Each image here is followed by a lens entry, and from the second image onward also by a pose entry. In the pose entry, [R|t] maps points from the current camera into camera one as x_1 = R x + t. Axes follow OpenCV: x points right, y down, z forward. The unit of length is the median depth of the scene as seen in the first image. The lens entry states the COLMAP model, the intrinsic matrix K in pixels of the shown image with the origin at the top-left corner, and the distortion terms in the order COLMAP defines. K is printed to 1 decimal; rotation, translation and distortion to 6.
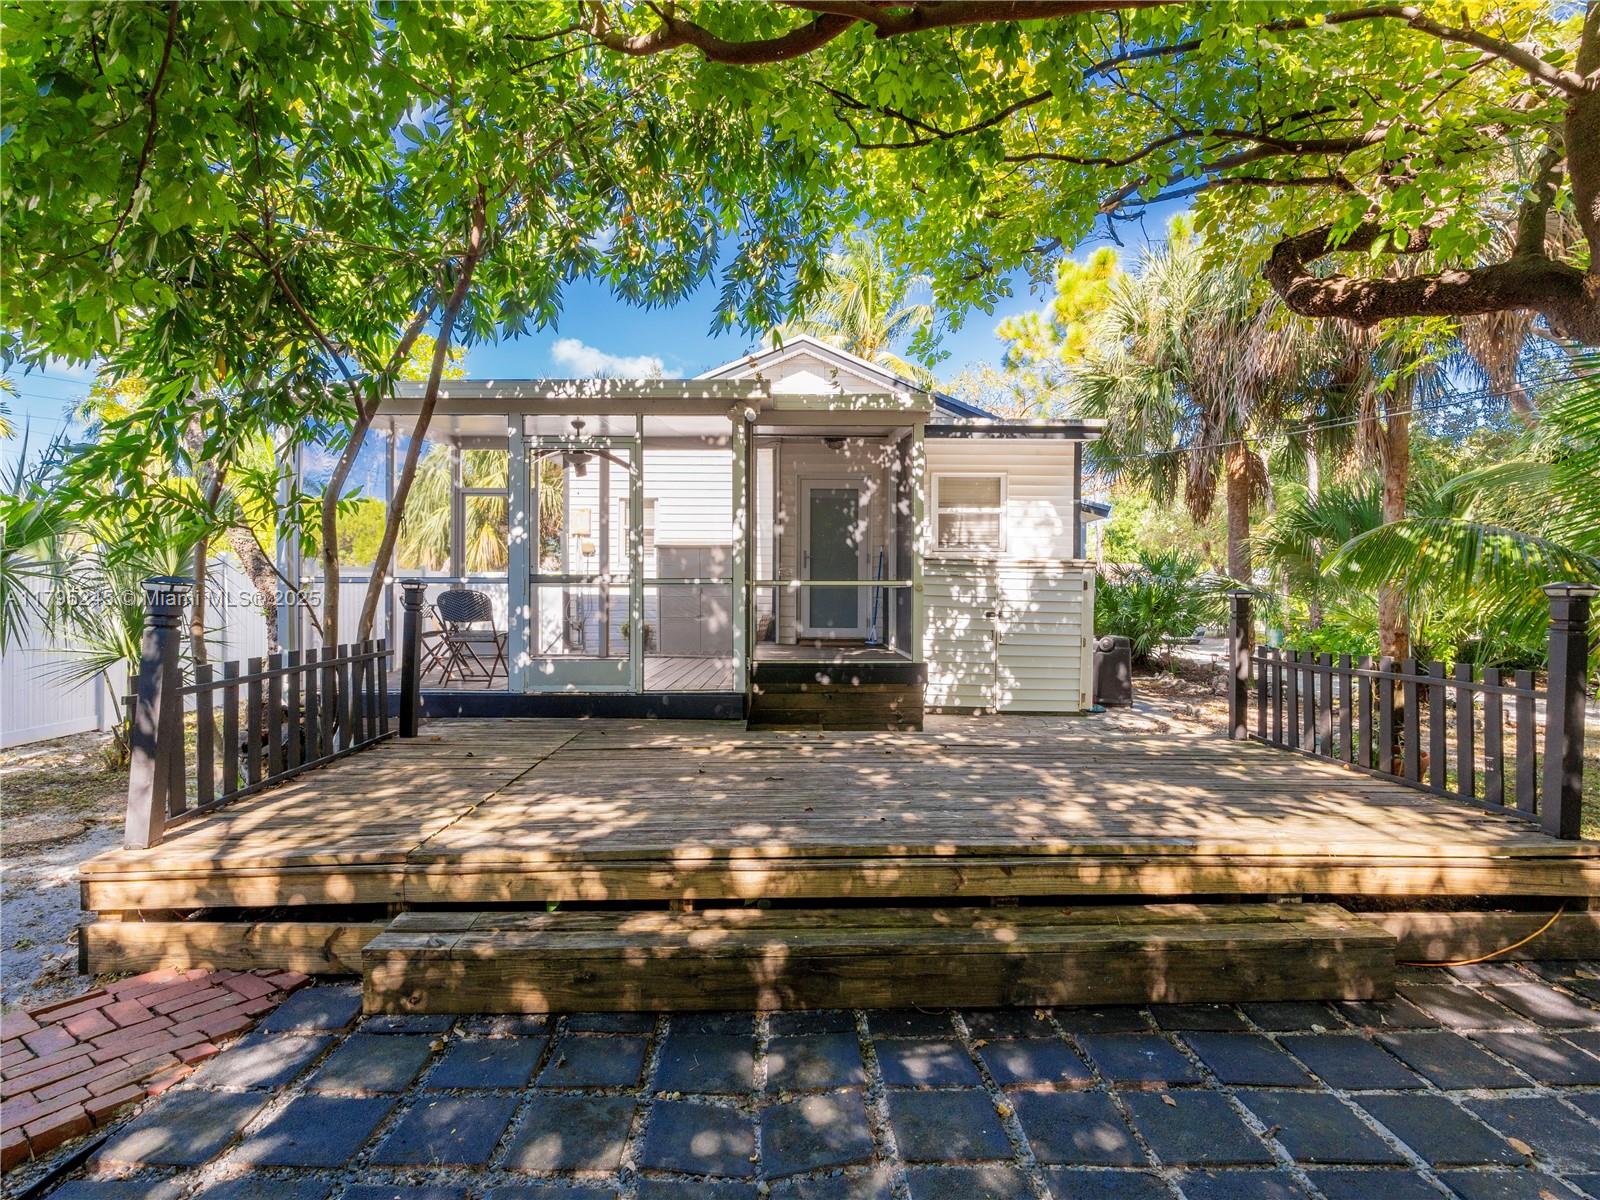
lens RADIAL K [[837.1, 0, 793.2], [0, 837.1, 601.8], [0, 0, 1]] dist [-0.010777, -0.000233]
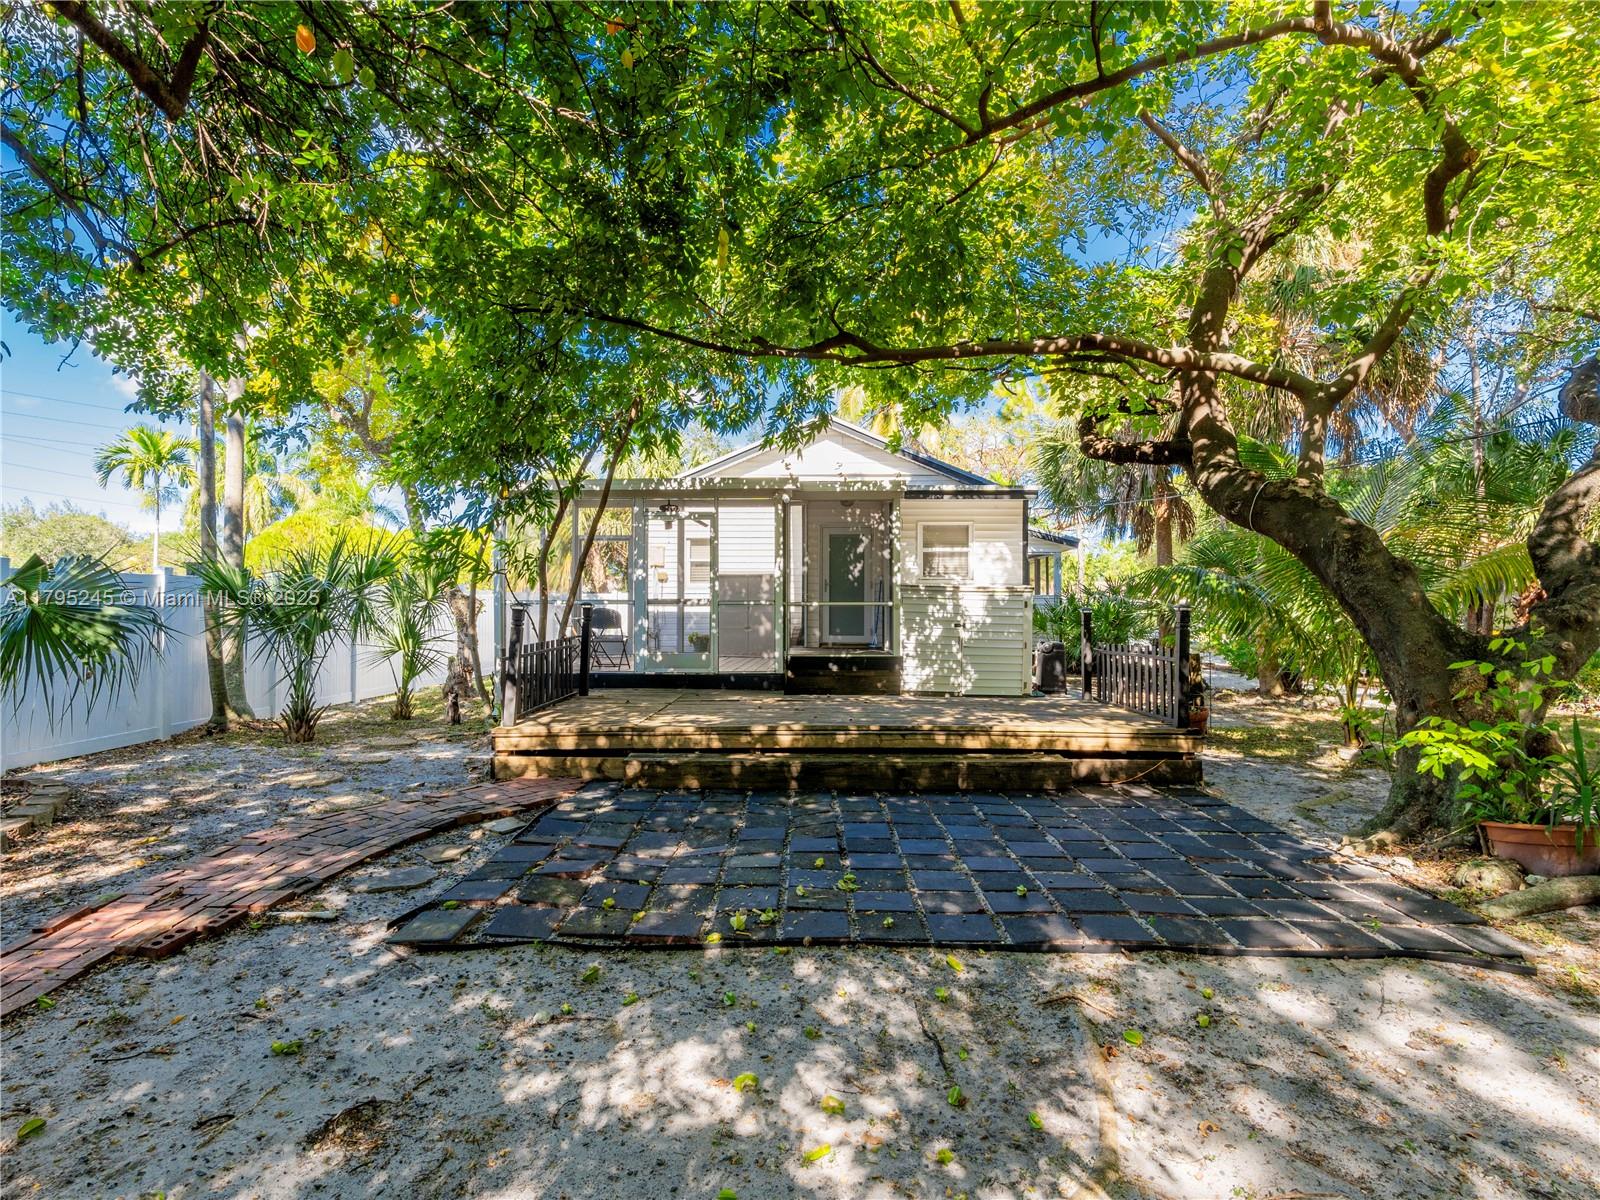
lens RADIAL K [[827.0, 0, 791.1], [0, 827.0, 599.8], [0, 0, 1]] dist [-0.008151, 0.002189]
pose [[0.998992, -0.001378, -0.044862, 0.029041], [0.000332, 0.999728, -0.023321, 0.006092], [0.044882, 0.023283, 0.998721, -0.564380]]
